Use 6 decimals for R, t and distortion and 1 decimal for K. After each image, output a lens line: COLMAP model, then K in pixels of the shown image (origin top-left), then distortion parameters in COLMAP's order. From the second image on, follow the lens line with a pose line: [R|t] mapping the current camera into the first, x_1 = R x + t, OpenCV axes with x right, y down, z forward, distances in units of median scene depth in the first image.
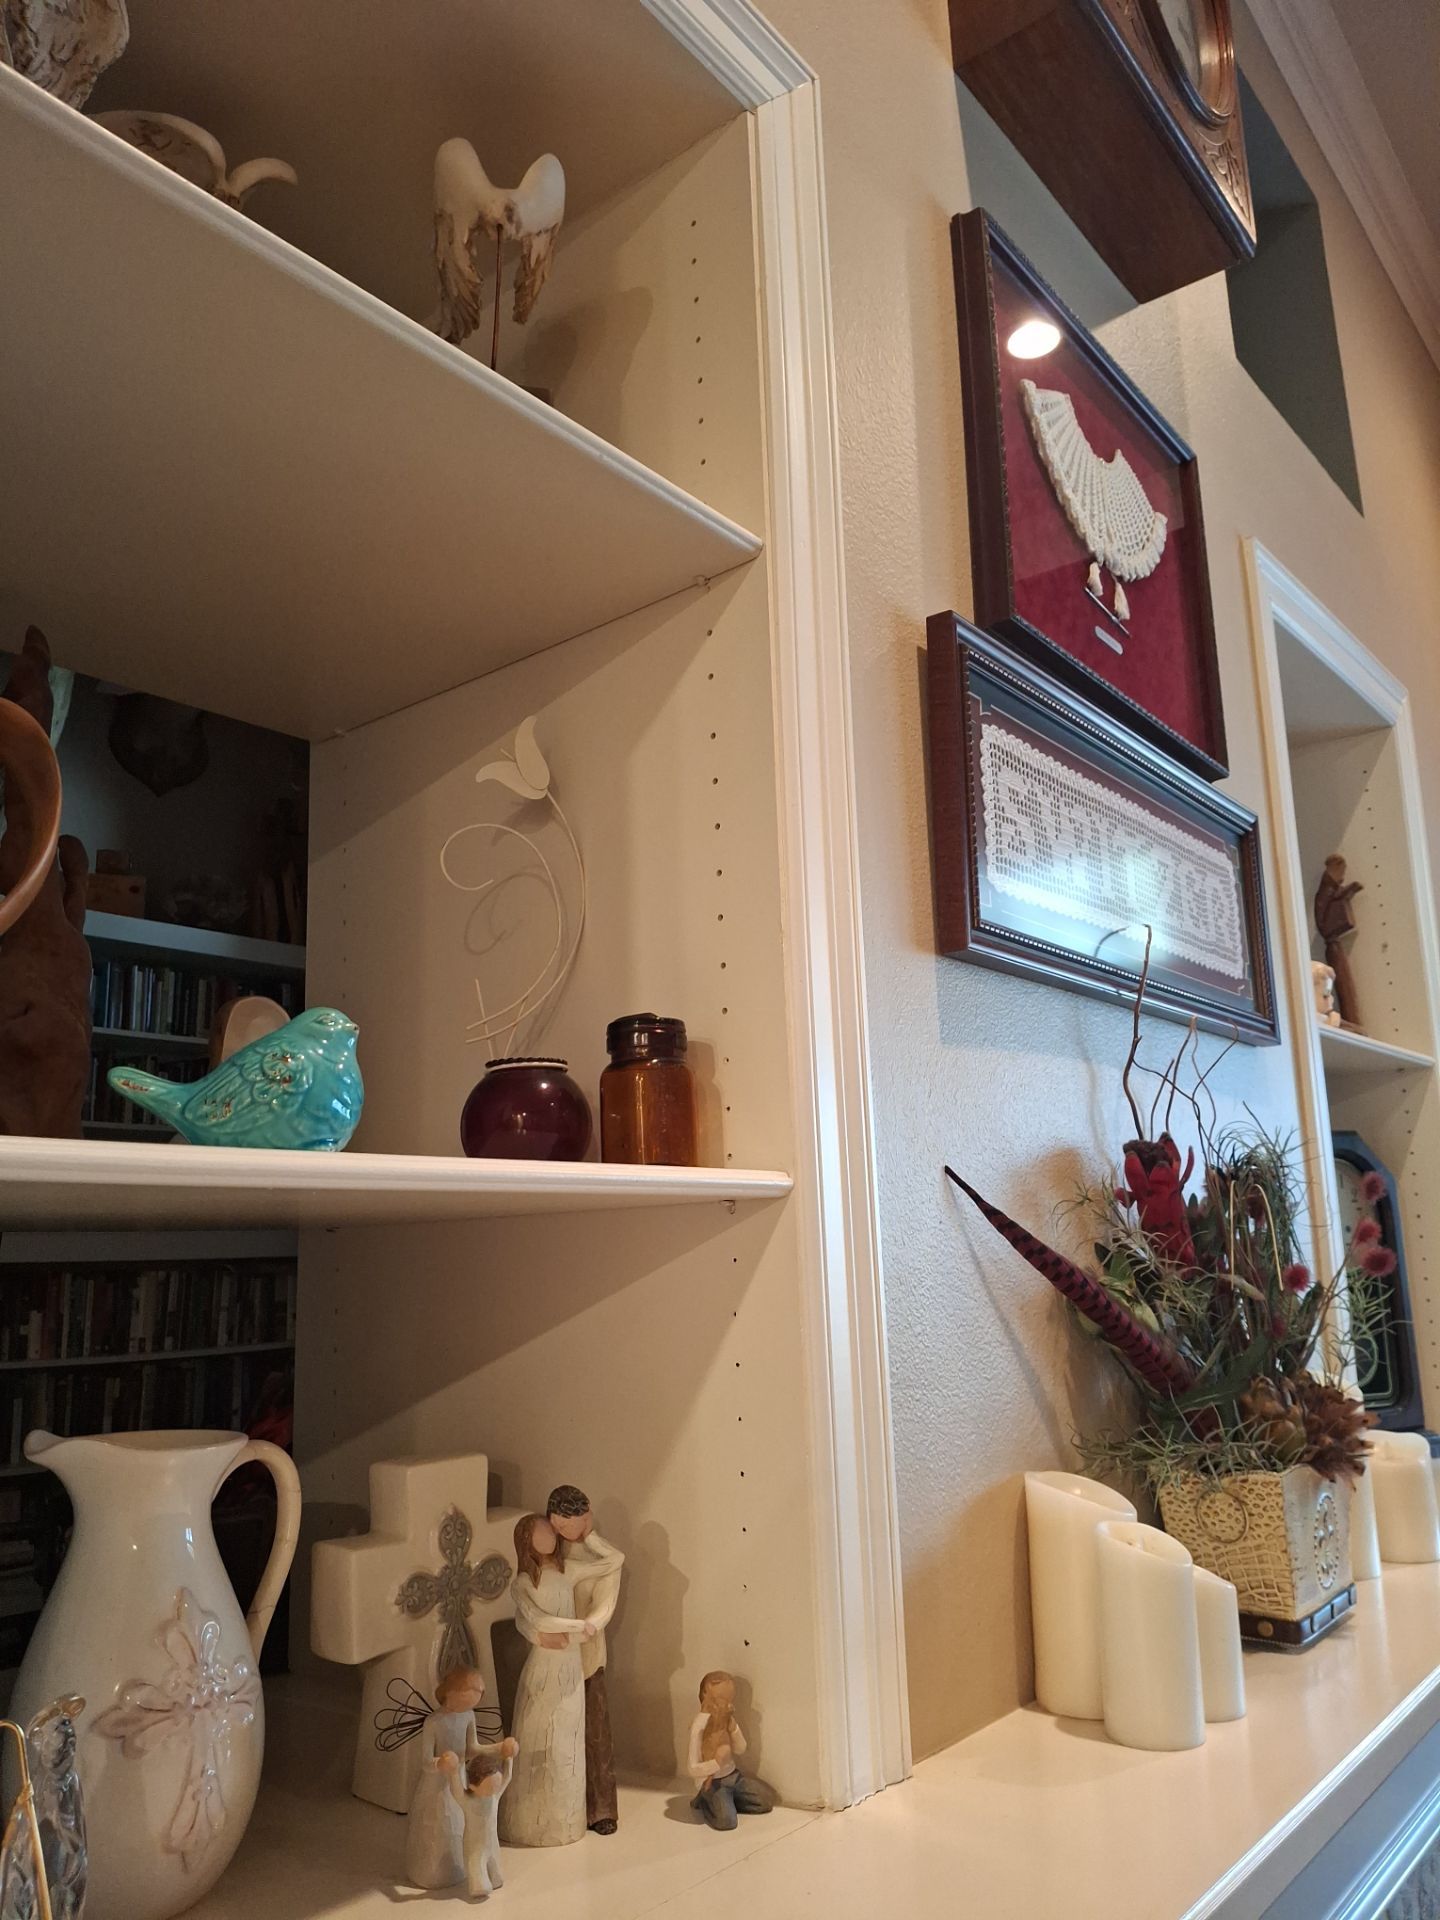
lens RADIAL K [[1458.8, 0, 768.0], [0, 1458.8, 968.4], [0, 0, 1]] dist [0.179375, -0.443223]
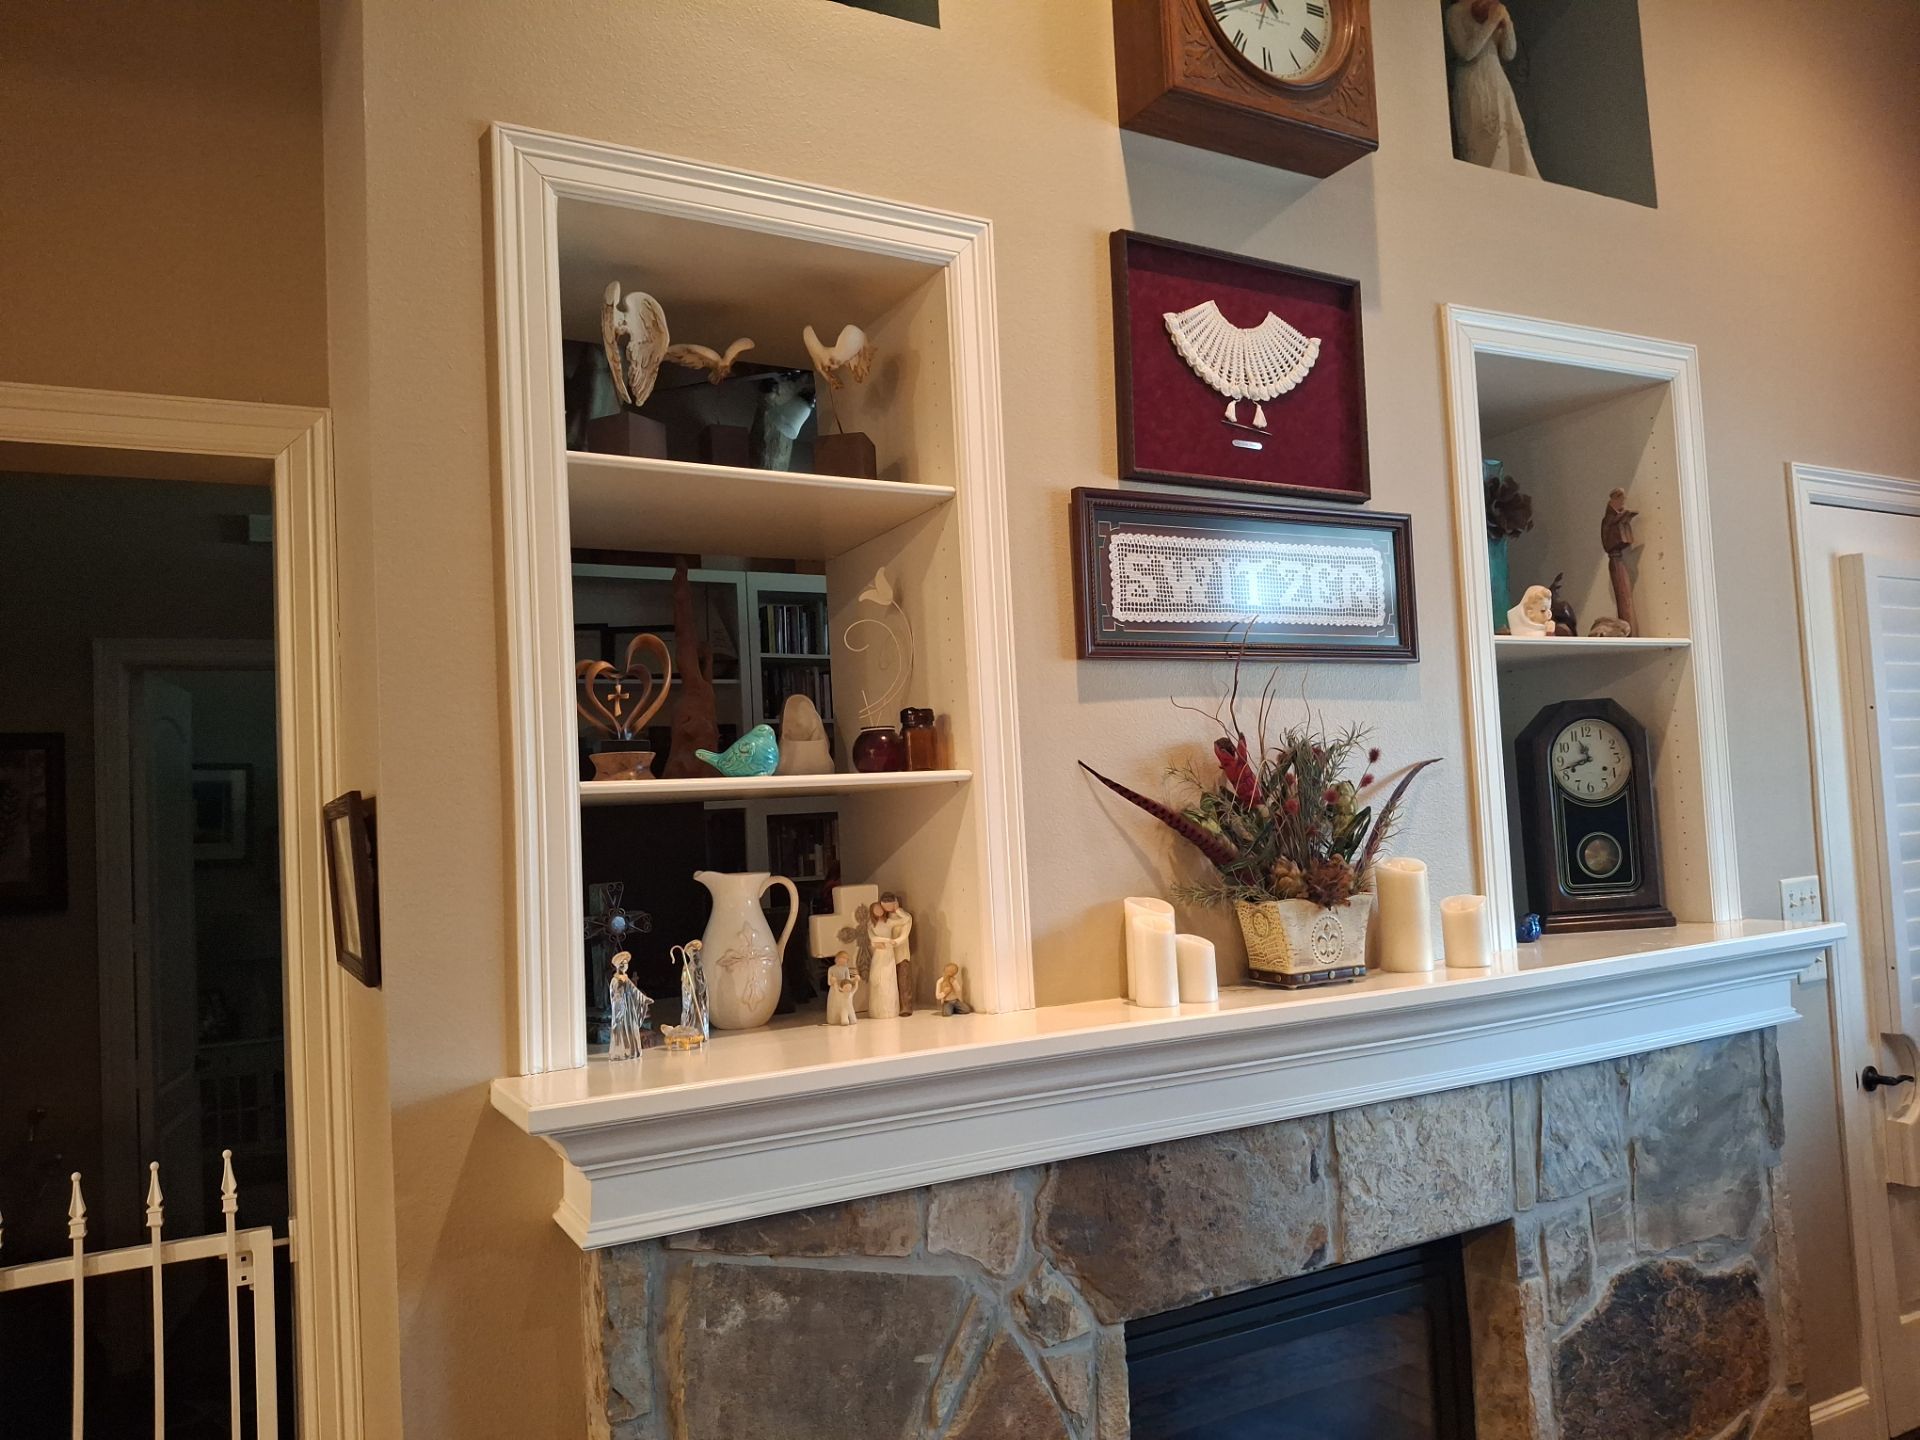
lens RADIAL K [[1458.8, 0, 1032.9], [0, 1458.8, 723.9], [0, 0, 1]] dist [0.179375, -0.443223]
pose [[0.936037, -0.043218, -0.349237, 0.890421], [0.092413, 0.987786, 0.125453, -0.212522], [0.339550, -0.149702, 0.928599, -1.106105]]
